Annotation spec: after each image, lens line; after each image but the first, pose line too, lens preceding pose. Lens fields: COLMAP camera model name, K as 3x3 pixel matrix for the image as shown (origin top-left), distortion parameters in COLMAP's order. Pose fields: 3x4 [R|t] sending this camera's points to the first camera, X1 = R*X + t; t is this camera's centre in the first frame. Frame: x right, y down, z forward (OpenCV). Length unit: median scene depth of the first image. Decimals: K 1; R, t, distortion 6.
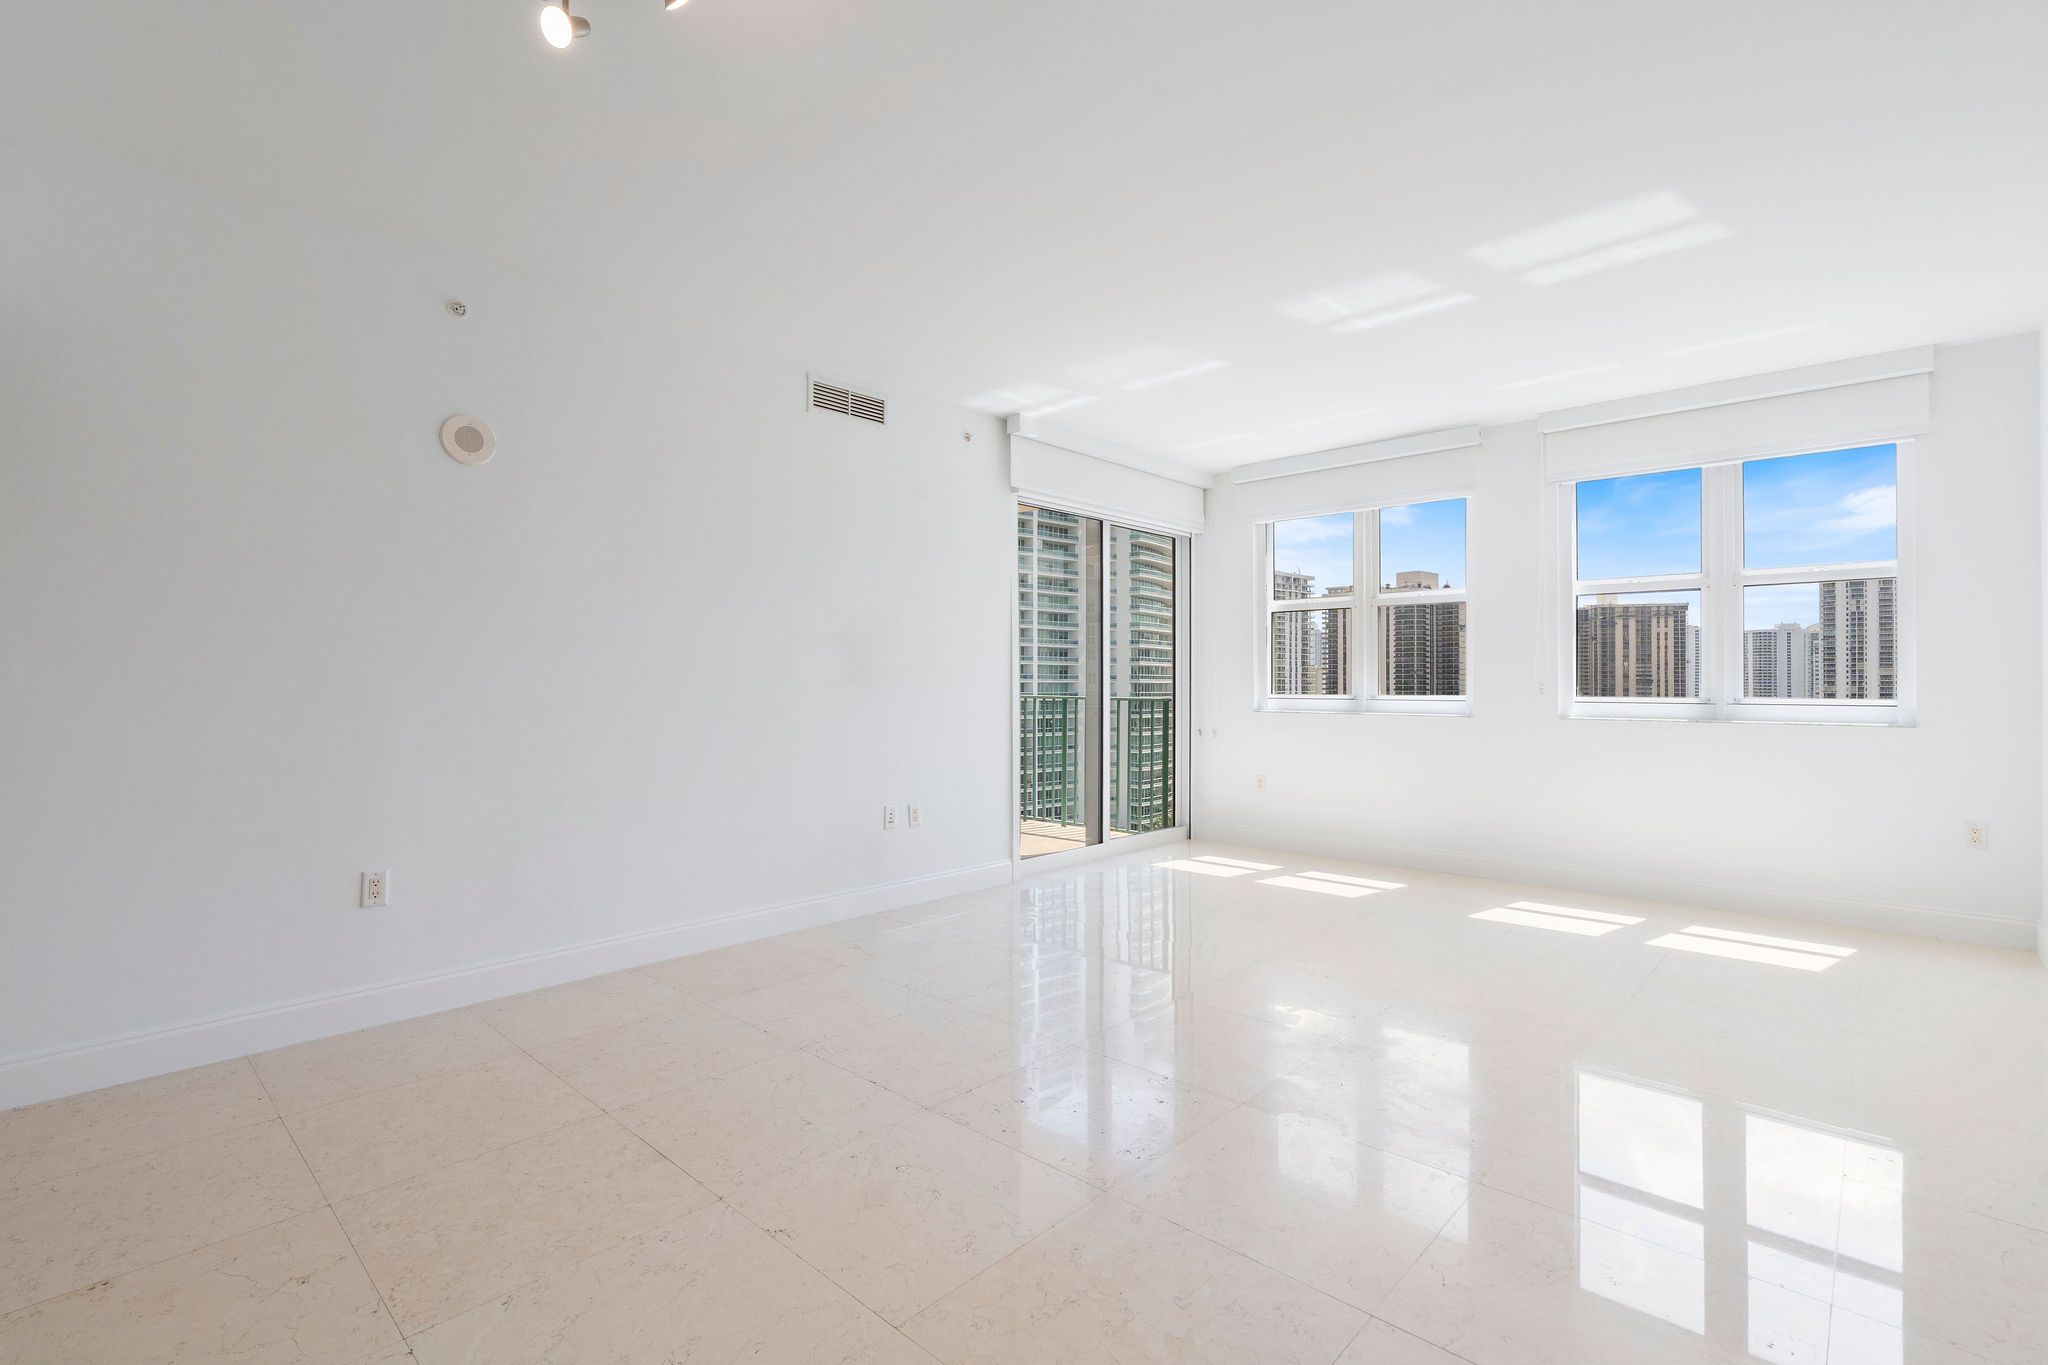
lens RADIAL K [[927.8, 0, 1023.9], [0, 927.8, 678.3], [0, 0, 1]] dist [-0.007944, 0.004120]
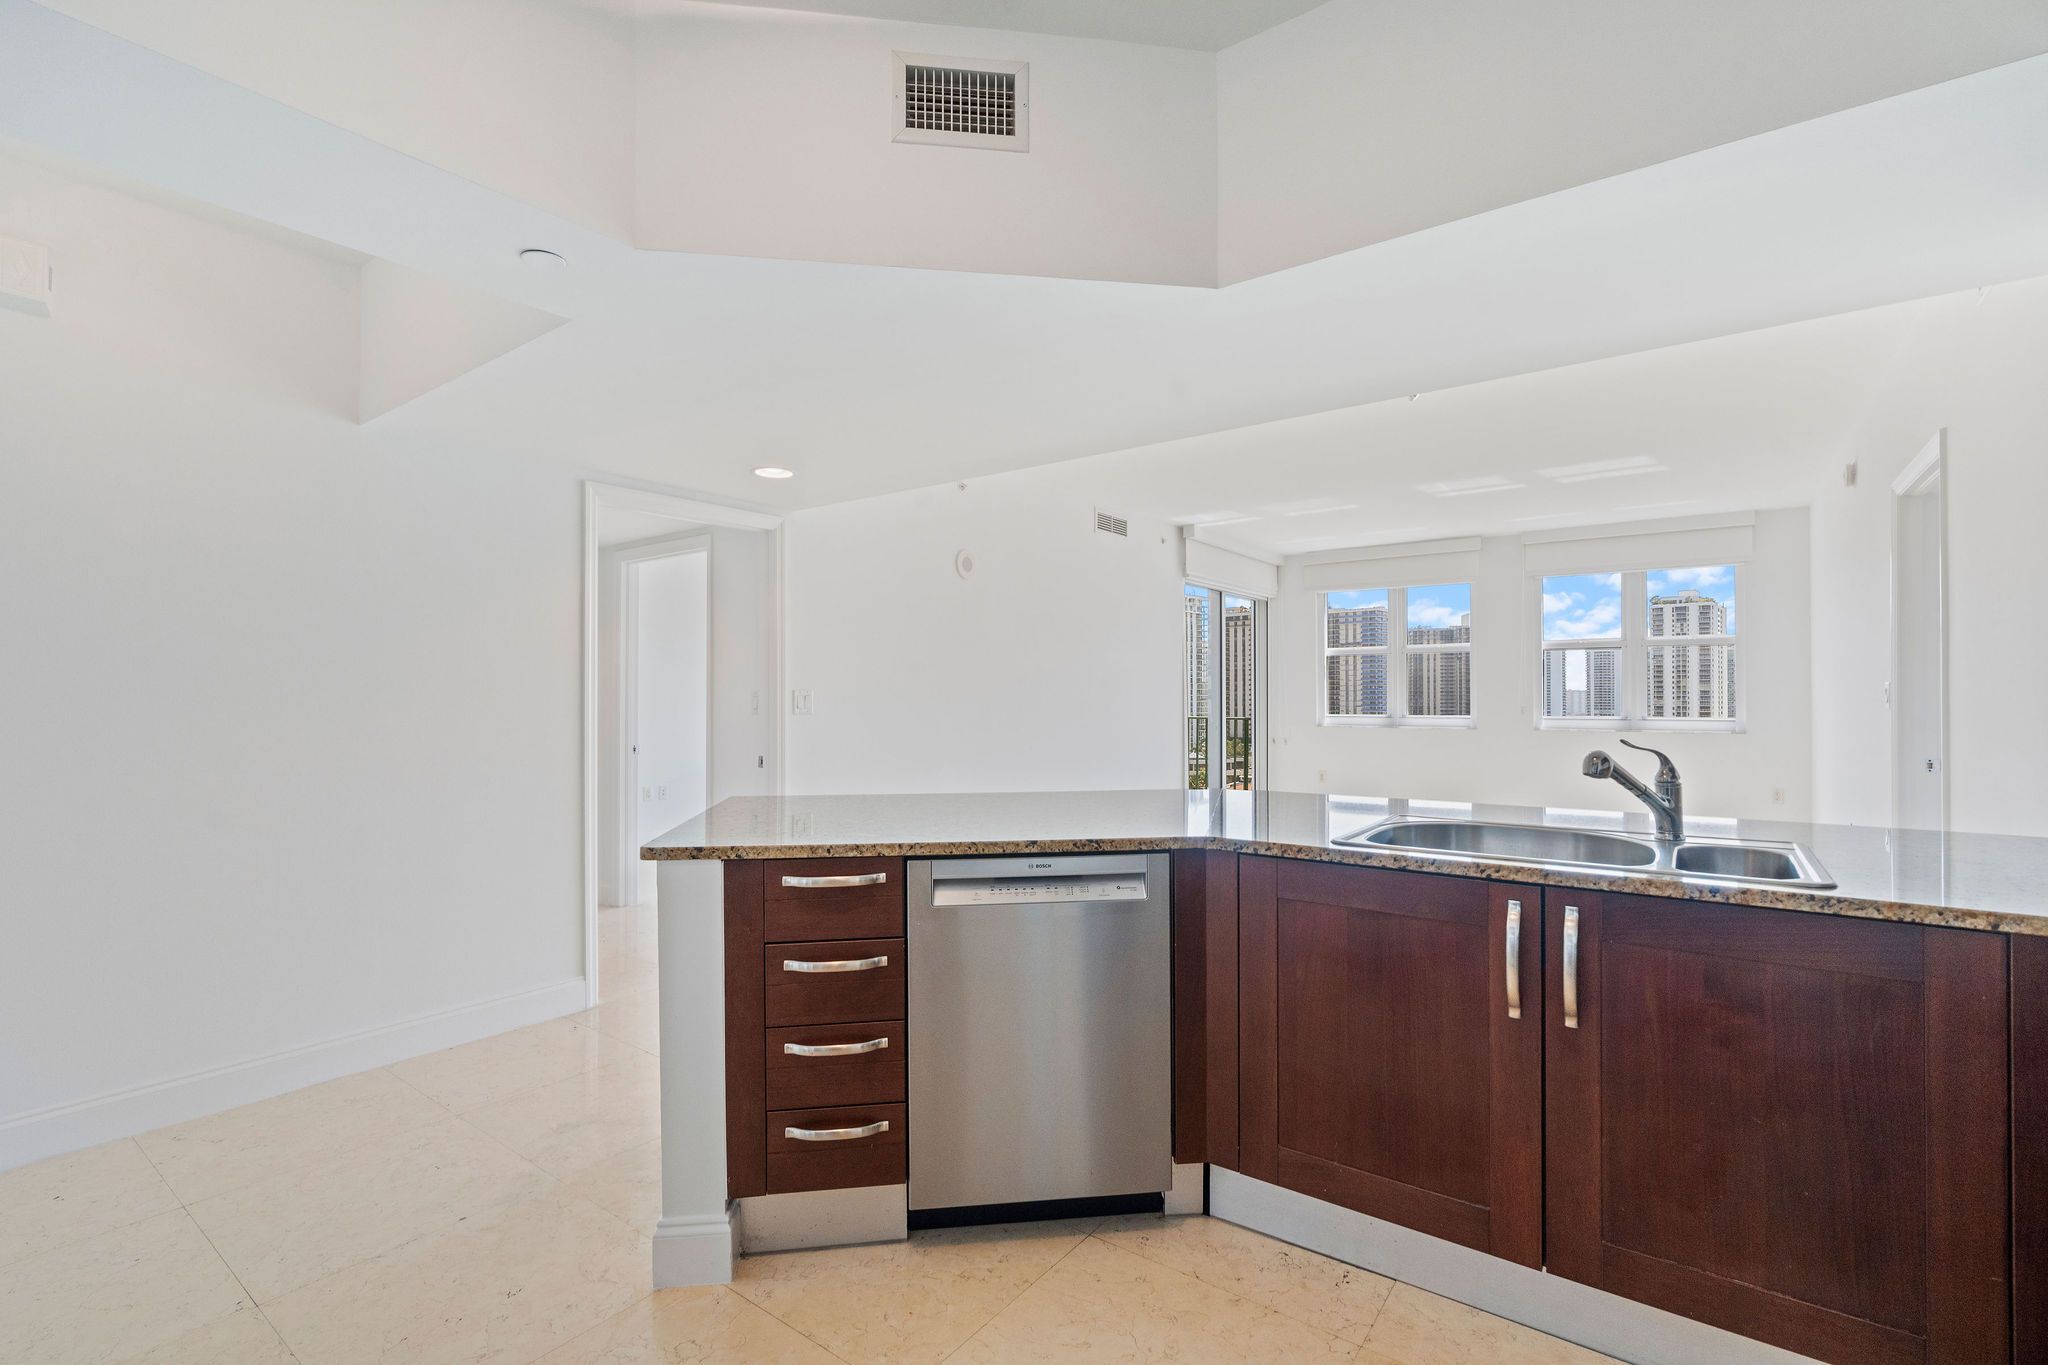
lens RADIAL K [[927.8, 0, 1027.8], [0, 927.8, 693.1], [0, 0, 1]] dist [-0.007944, 0.004120]
pose [[0.992989, -0.001027, 0.118198, -0.439969], [0.001205, 0.999998, -0.001429, -0.016120], [-0.118197, 0.001561, 0.992989, -0.428756]]
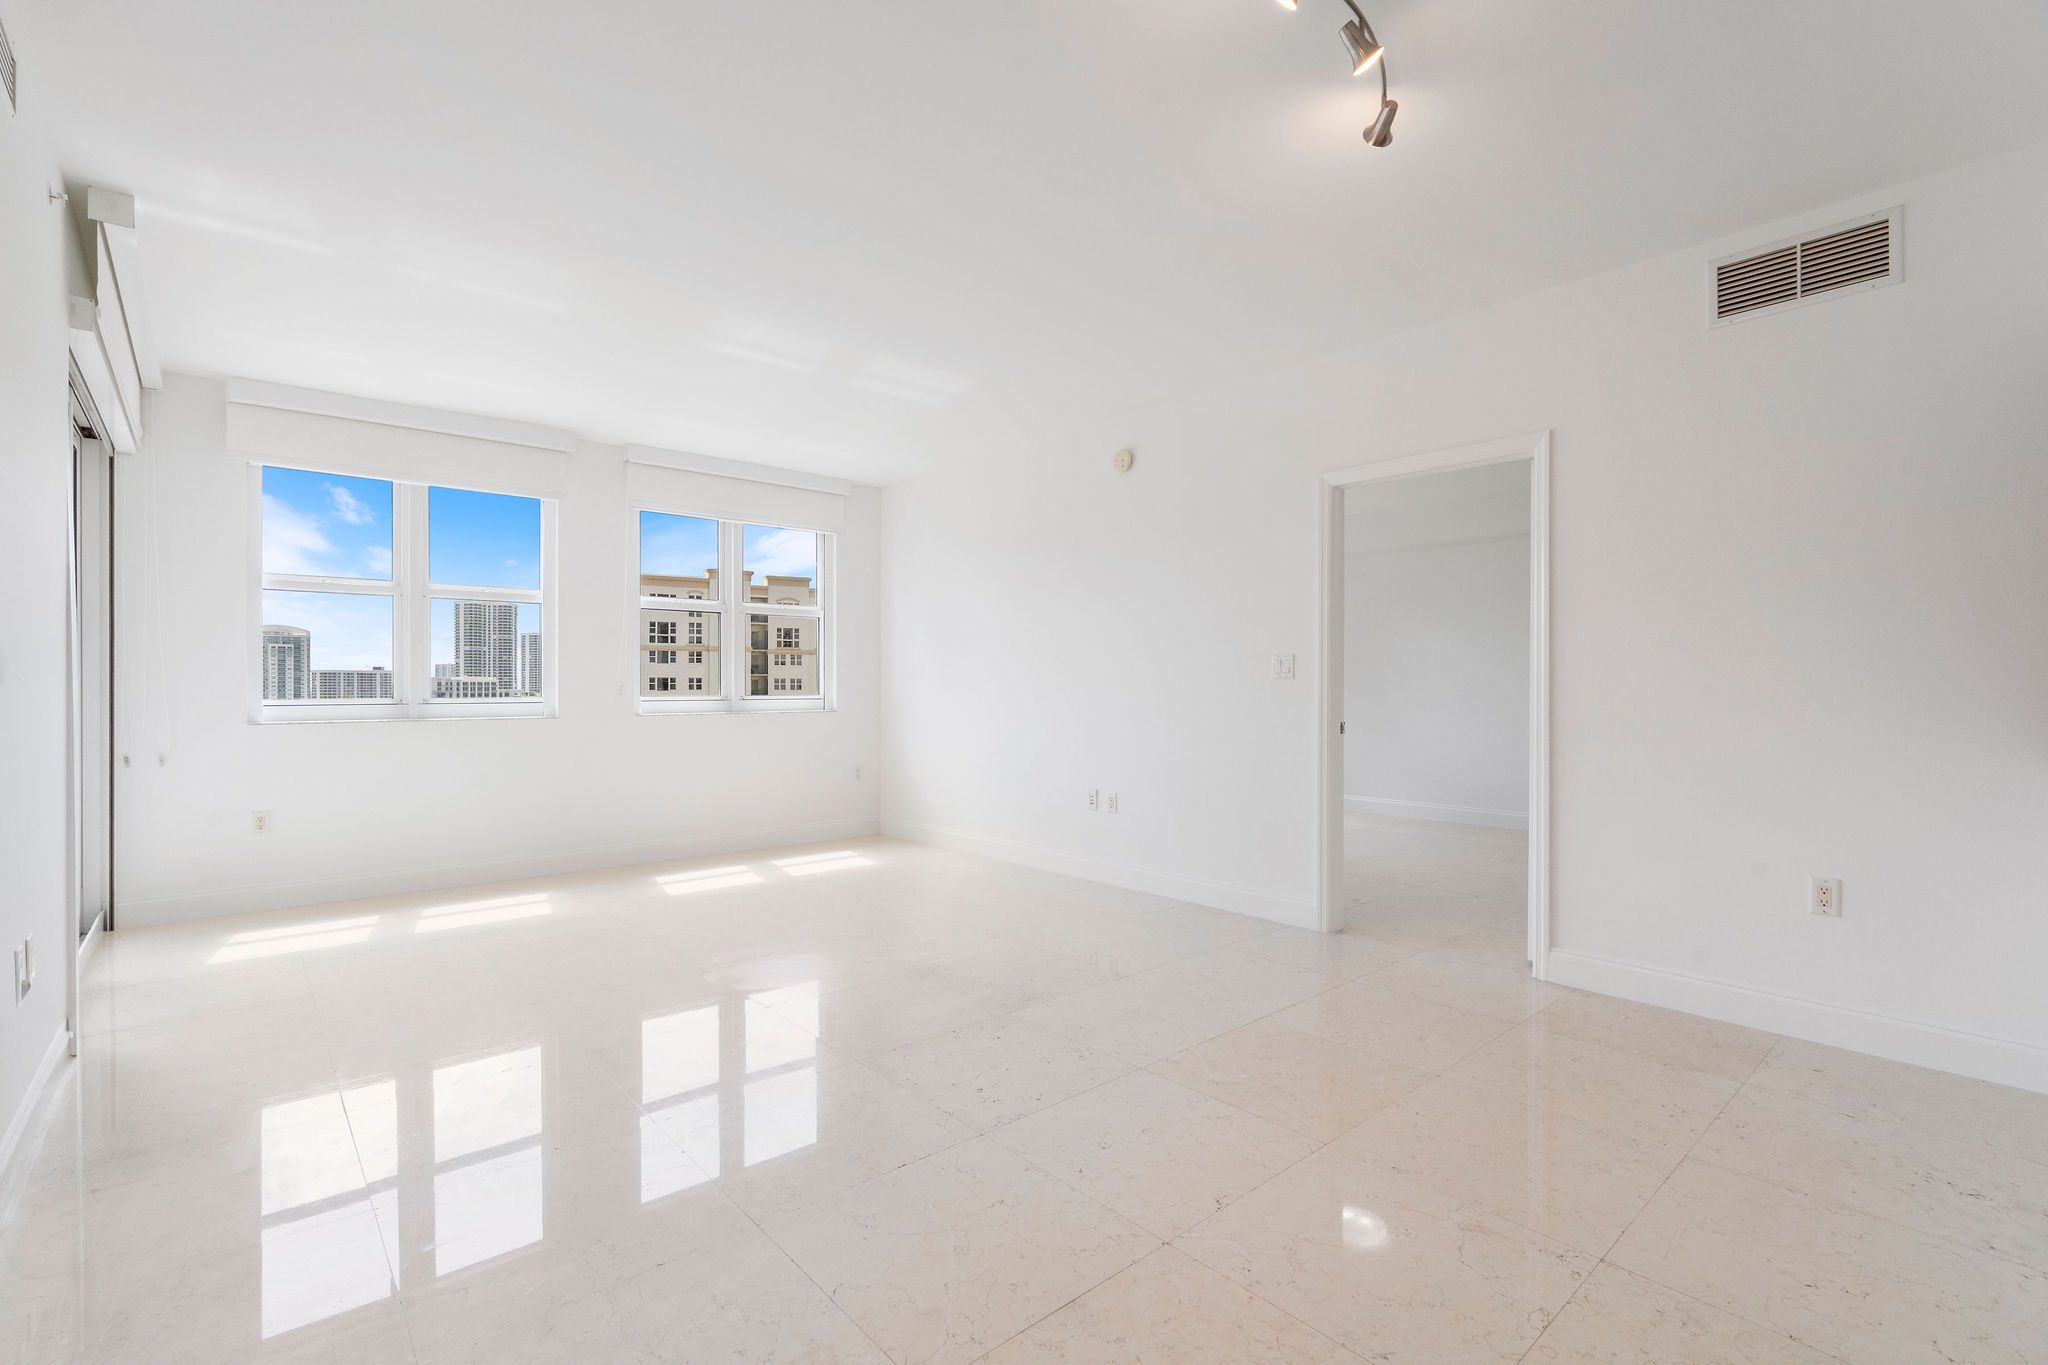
lens RADIAL K [[927.8, 0, 1017.0], [0, 927.8, 689.1], [0, 0, 1]] dist [-0.007944, 0.004120]
pose [[0.105646, -0.004086, 0.994395, -0.501232], [-0.005102, 0.999976, 0.004651, 0.003089], [-0.994391, -0.005564, 0.105622, 0.413688]]
